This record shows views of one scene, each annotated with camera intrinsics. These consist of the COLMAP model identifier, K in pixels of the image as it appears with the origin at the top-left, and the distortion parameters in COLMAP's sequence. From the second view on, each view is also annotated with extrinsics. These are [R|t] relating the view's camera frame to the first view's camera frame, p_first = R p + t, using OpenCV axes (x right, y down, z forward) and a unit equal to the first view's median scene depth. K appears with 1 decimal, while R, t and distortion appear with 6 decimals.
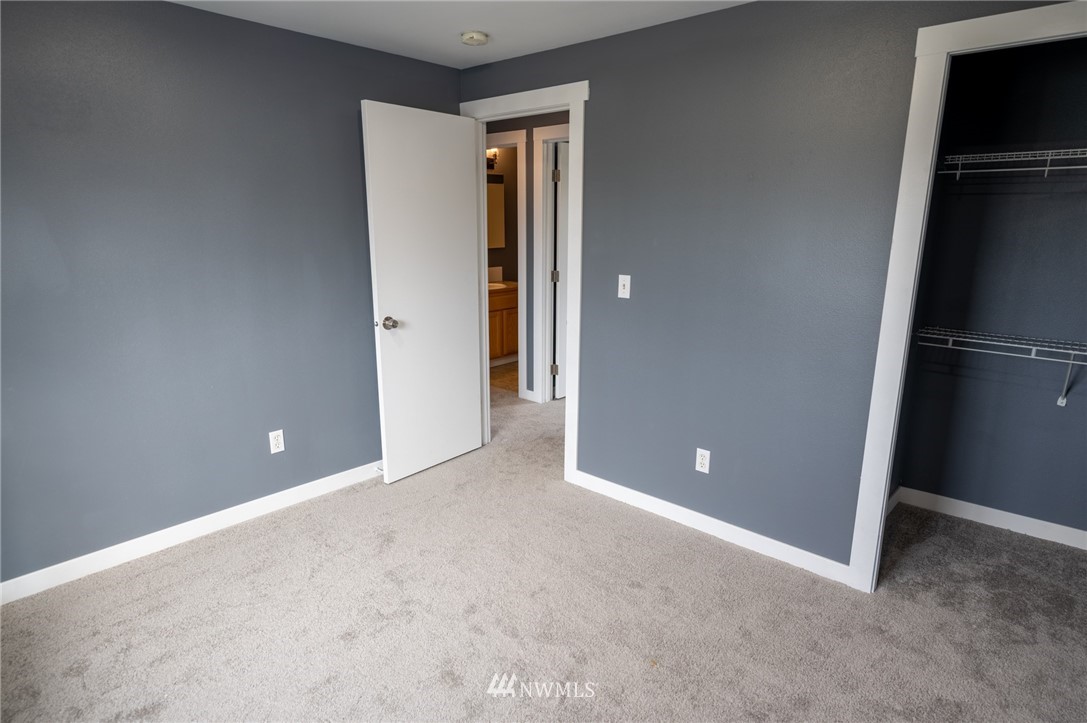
lens RADIAL K [[617.8, 0, 543.5], [0, 617.8, 357.7], [0, 0, 1]] dist [-0.001341, 0.000464]
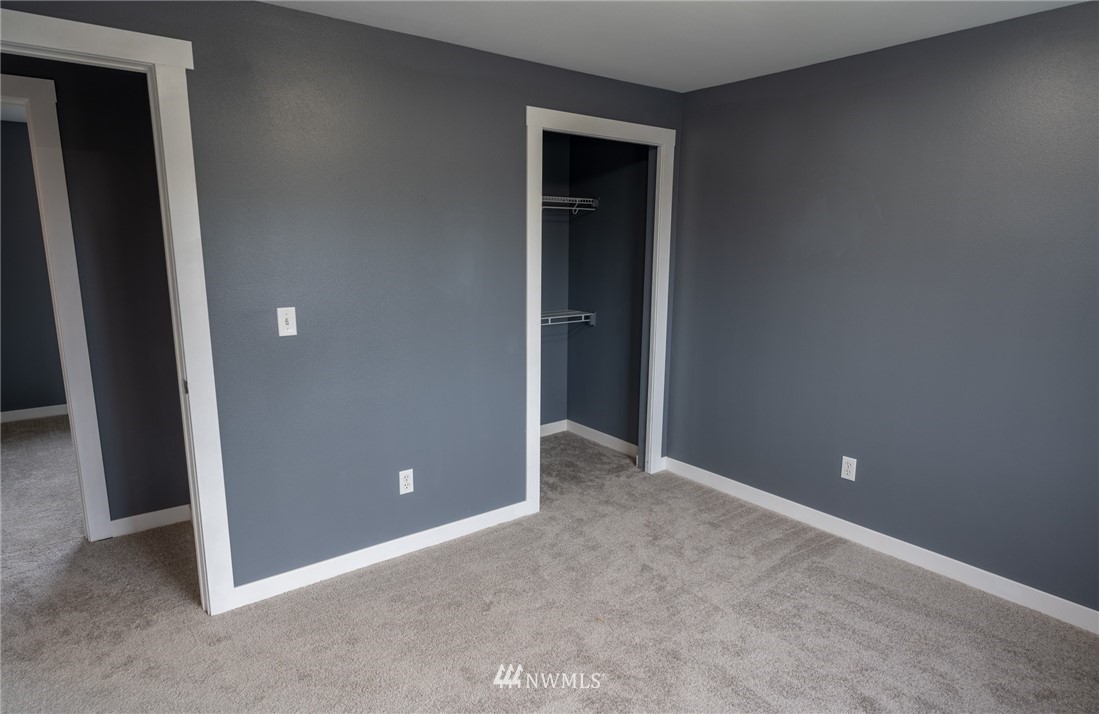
lens RADIAL K [[622.1, 0, 553.6], [0, 622.1, 350.0], [0, 0, 1]] dist [0.002326, 0.000843]
pose [[0.174387, -0.178453, 0.968372, -0.774478], [0.208463, 0.967840, 0.140815, -0.157948], [-0.962358, 0.177314, 0.205979, 0.661363]]
